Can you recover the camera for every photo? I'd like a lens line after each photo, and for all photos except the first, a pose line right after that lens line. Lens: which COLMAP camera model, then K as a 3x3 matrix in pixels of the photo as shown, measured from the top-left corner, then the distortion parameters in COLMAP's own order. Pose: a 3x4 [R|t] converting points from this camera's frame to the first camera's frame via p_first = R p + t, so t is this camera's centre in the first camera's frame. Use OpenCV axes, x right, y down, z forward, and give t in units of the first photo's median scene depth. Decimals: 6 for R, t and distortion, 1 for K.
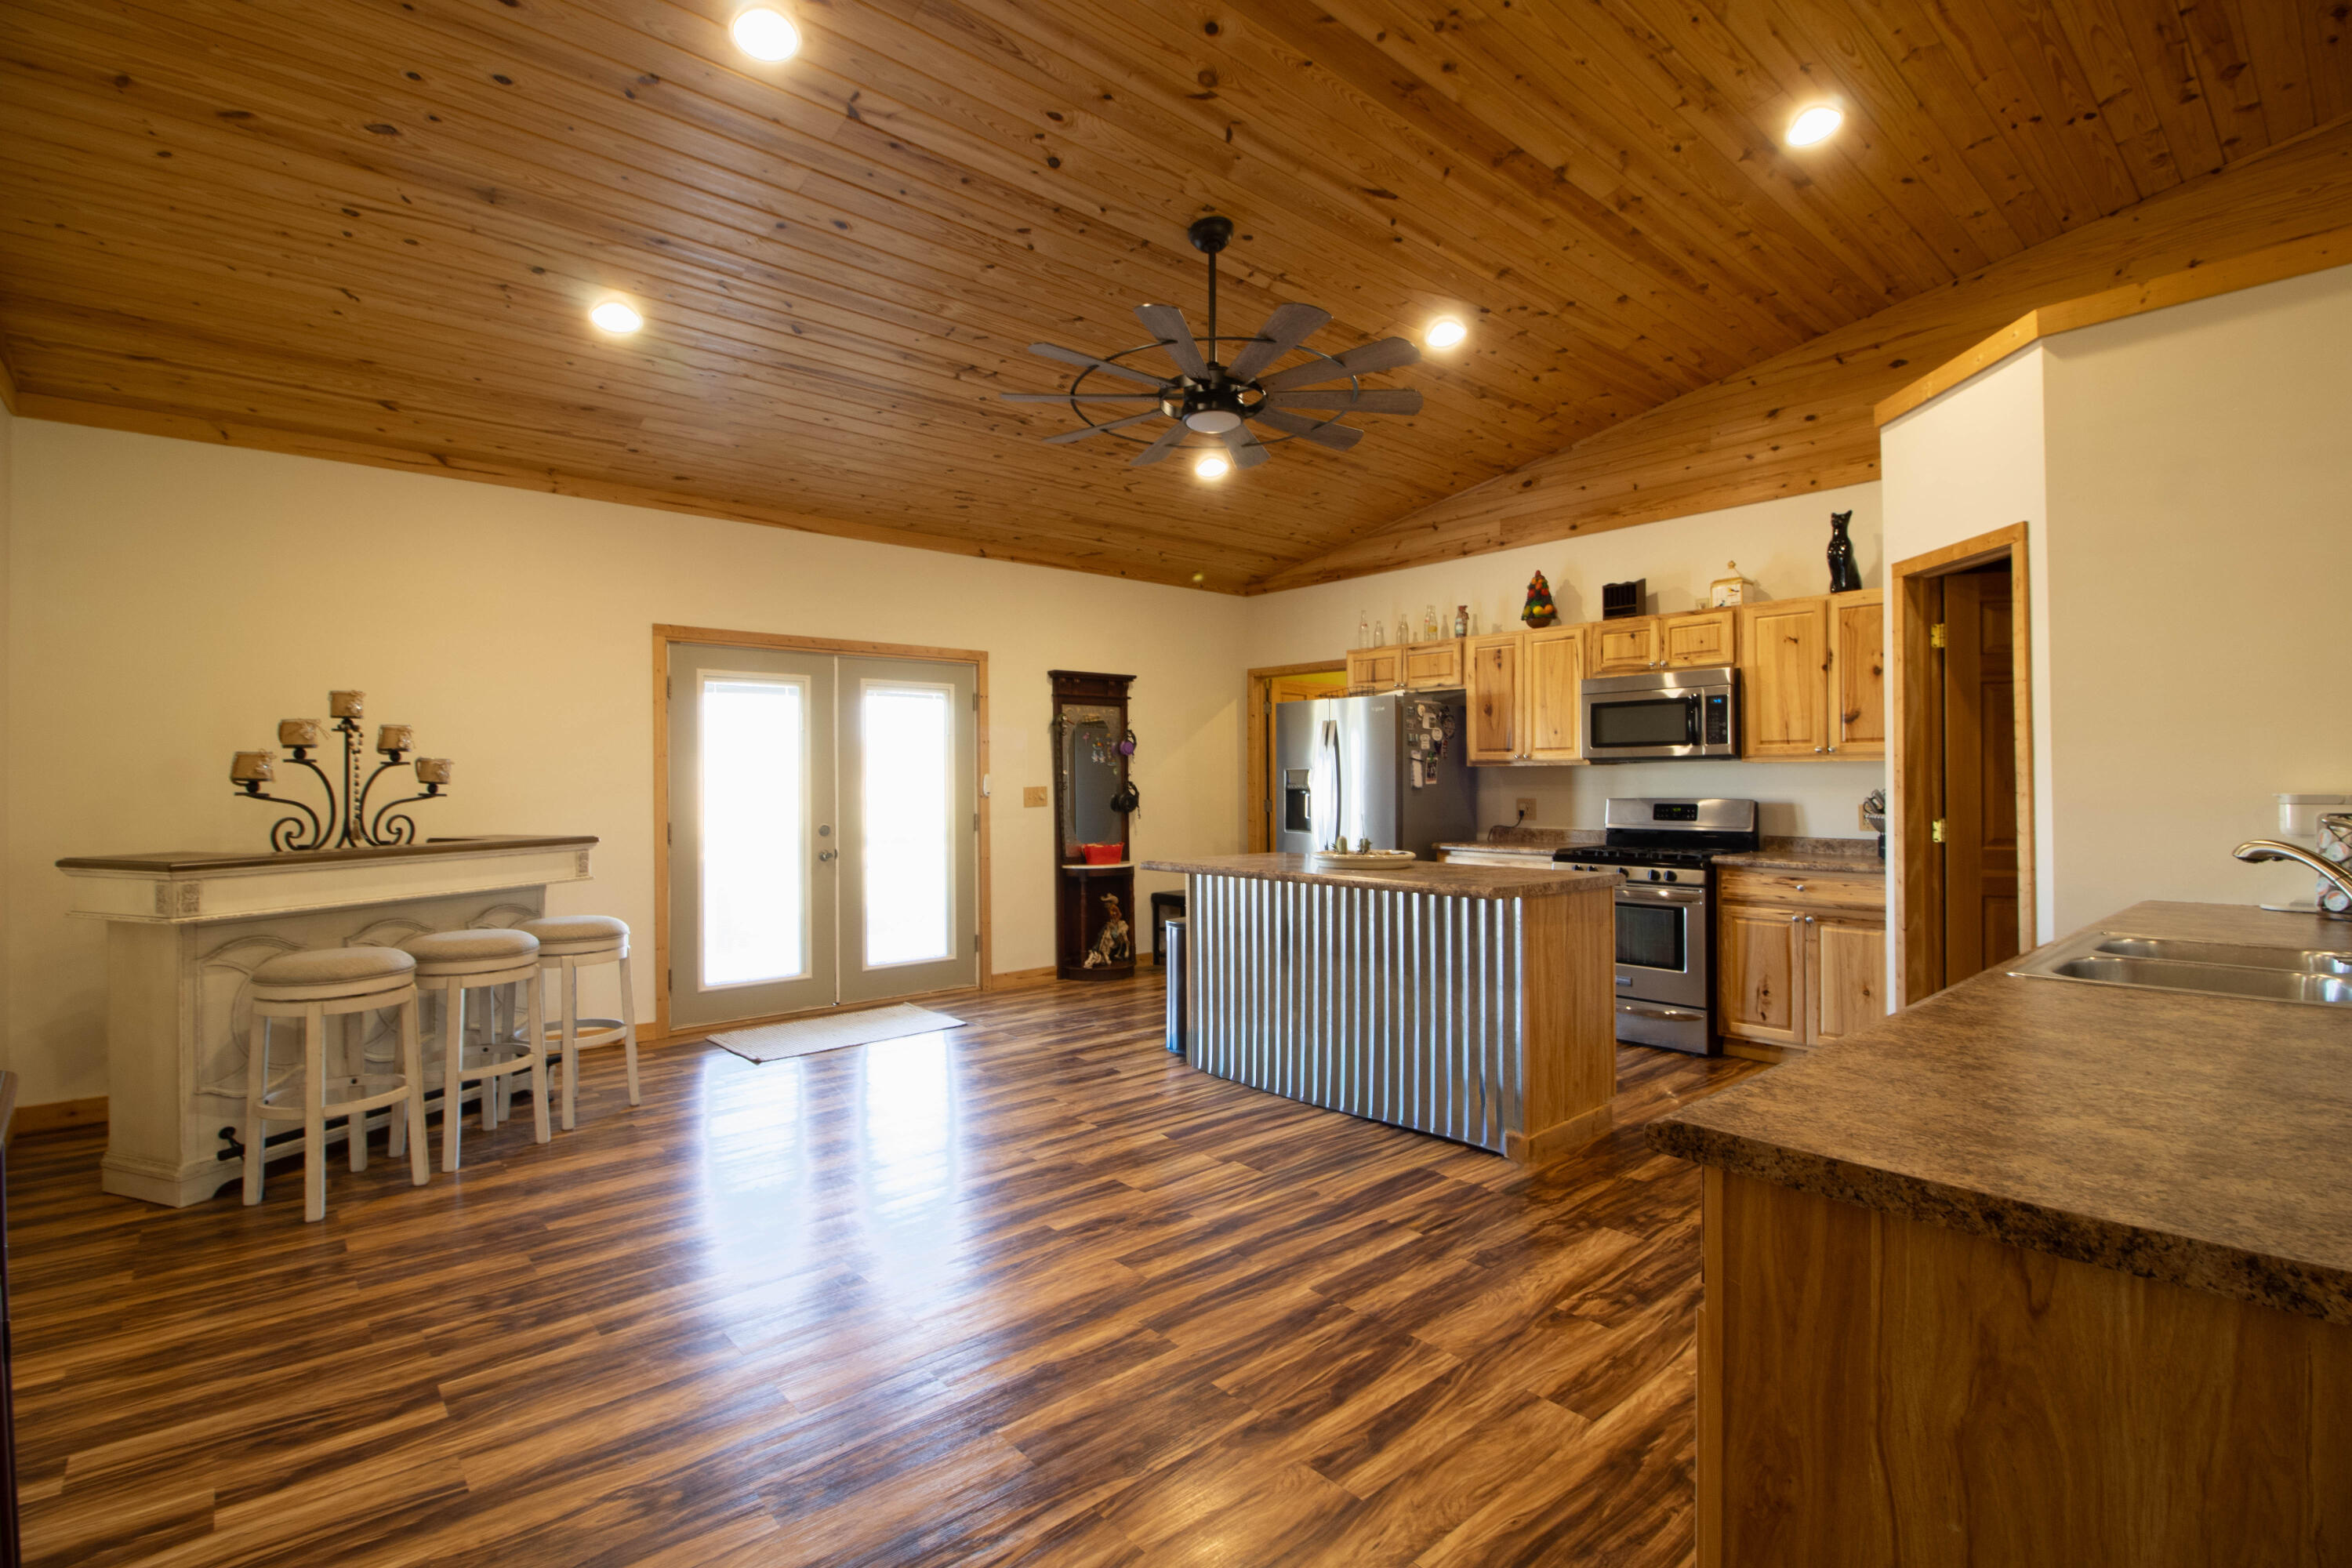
lens RADIAL K [[1082.2, 0, 1166.6], [0, 1082.2, 786.5], [0, 0, 1]] dist [-0.028562, -0.001811]
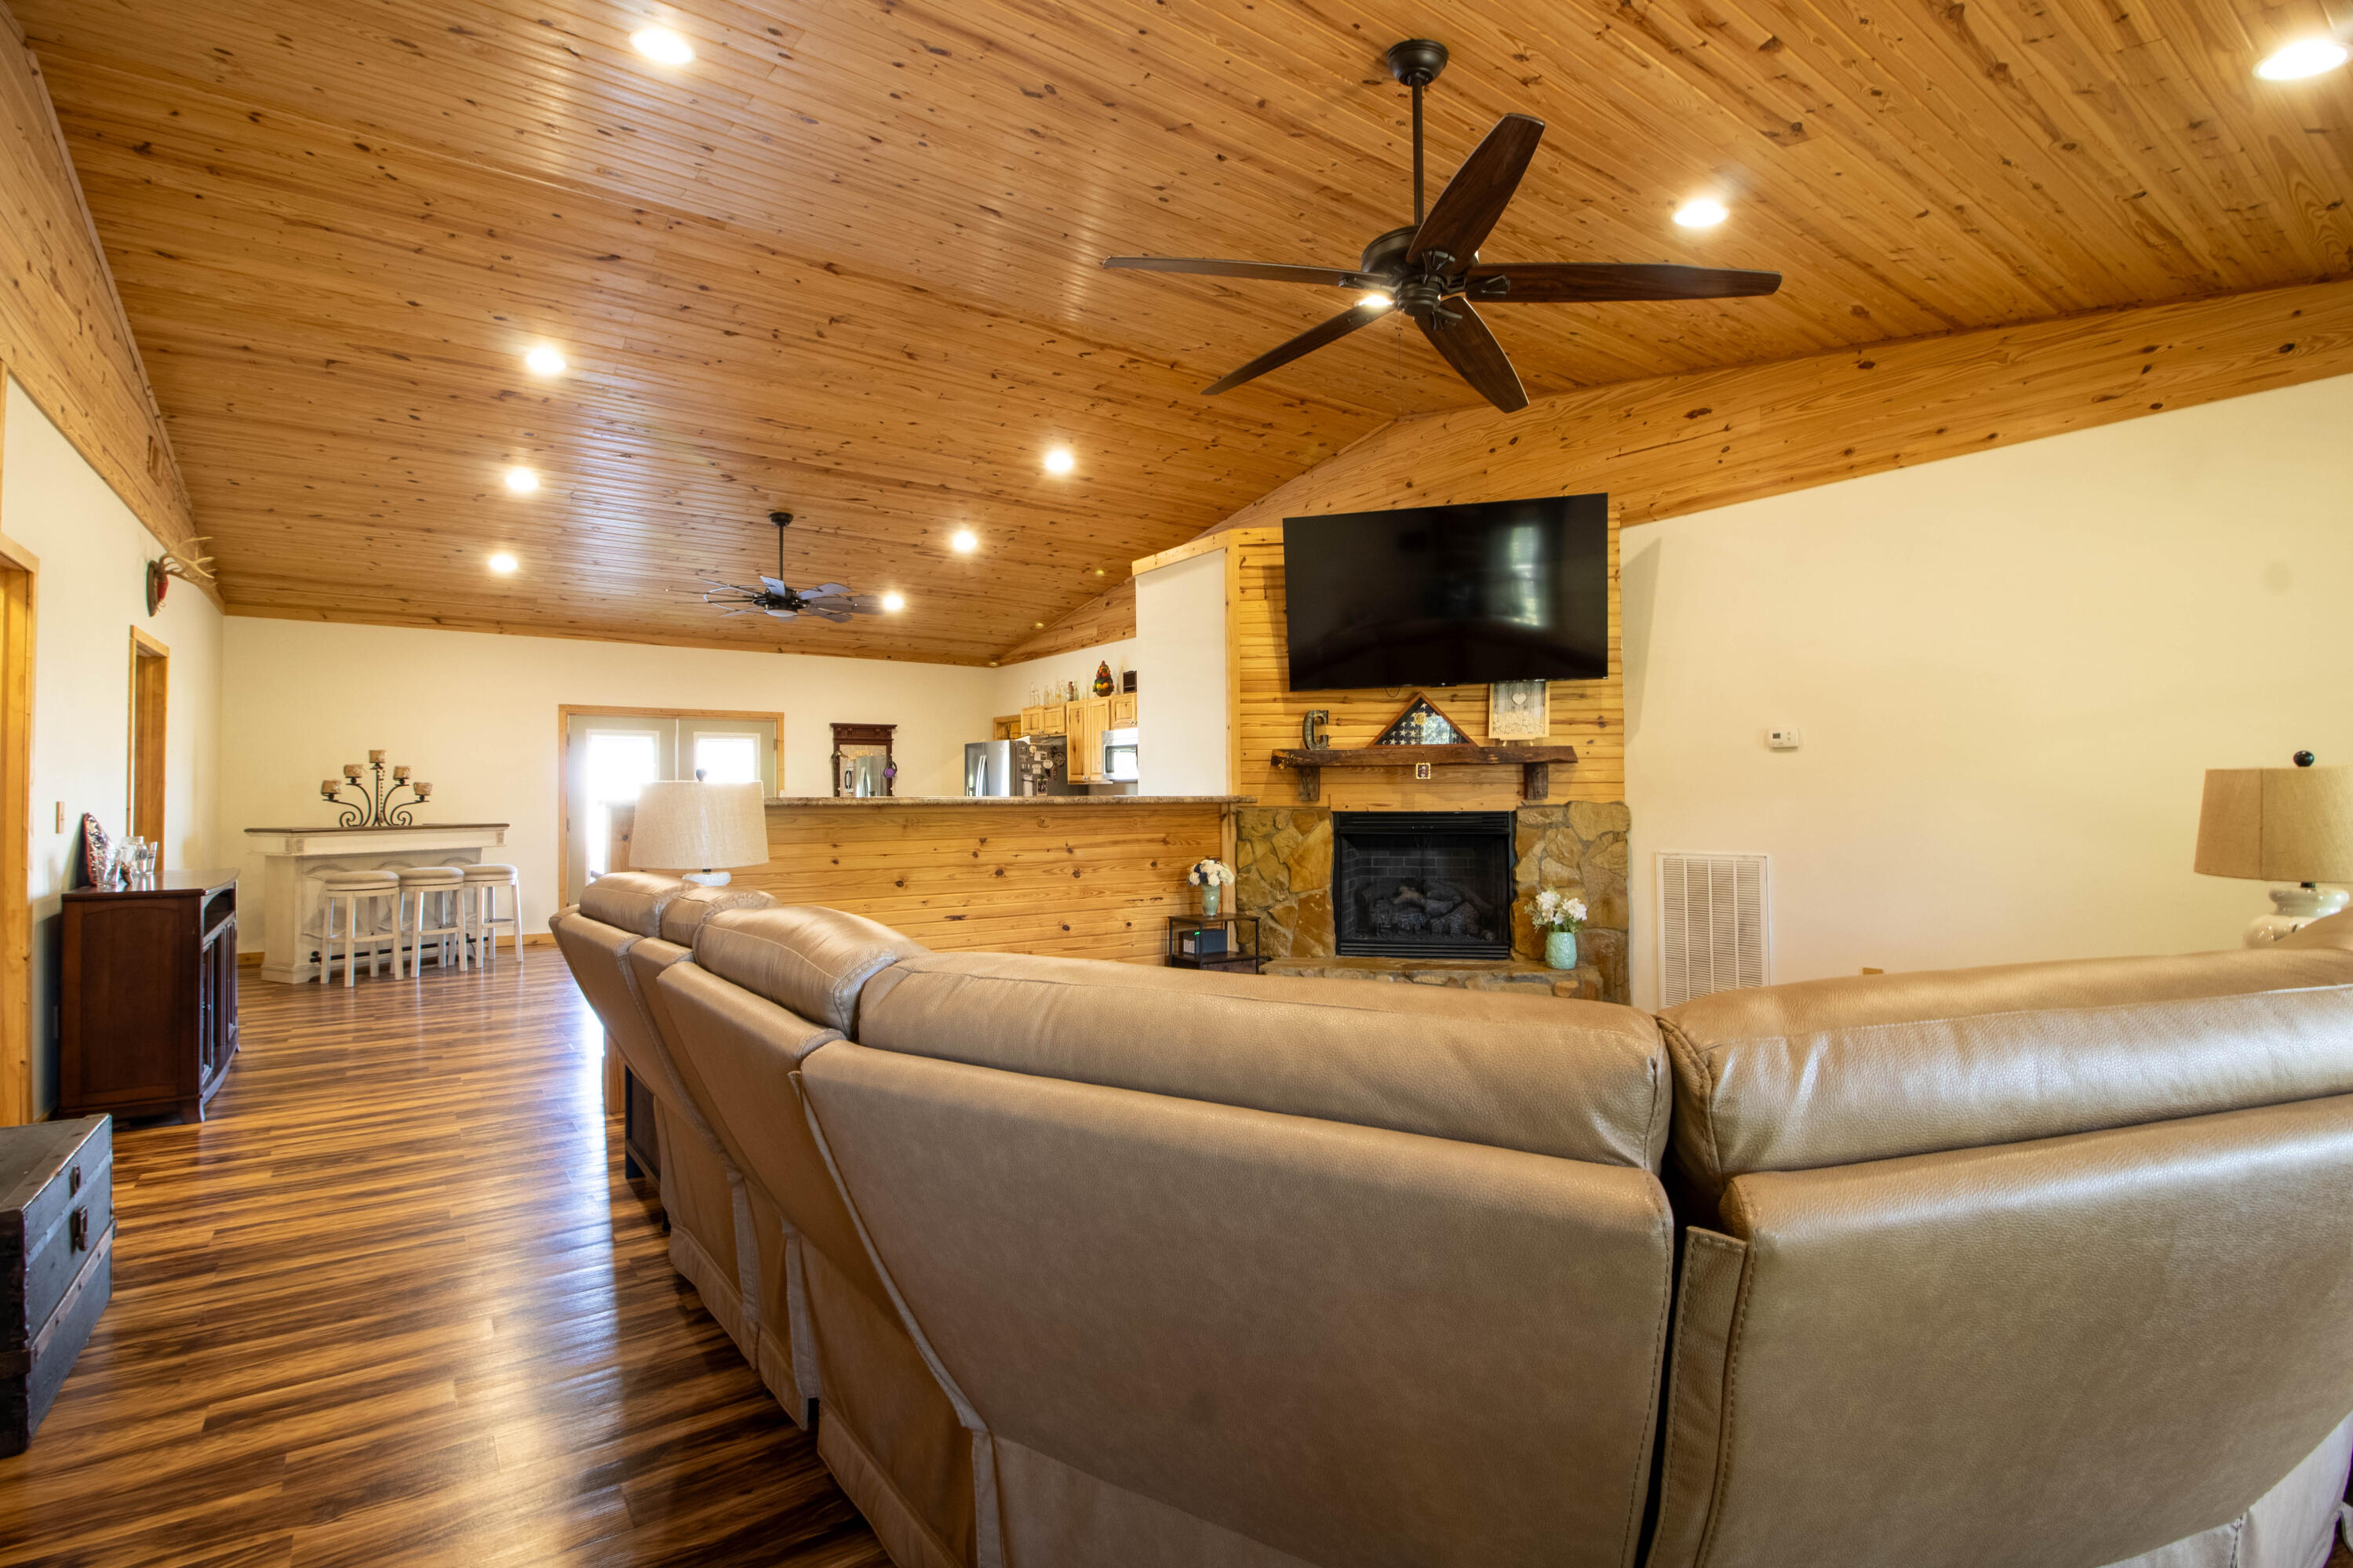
lens RADIAL K [[1082.5, 0, 1178.0], [0, 1082.5, 782.2], [0, 0, 1]] dist [-0.028562, -0.001811]
pose [[0.996646, -0.000518, -0.081832, 0.896126], [-0.000706, 0.999888, -0.014926, 0.001877], [0.081830, 0.014934, 0.996534, -0.879218]]
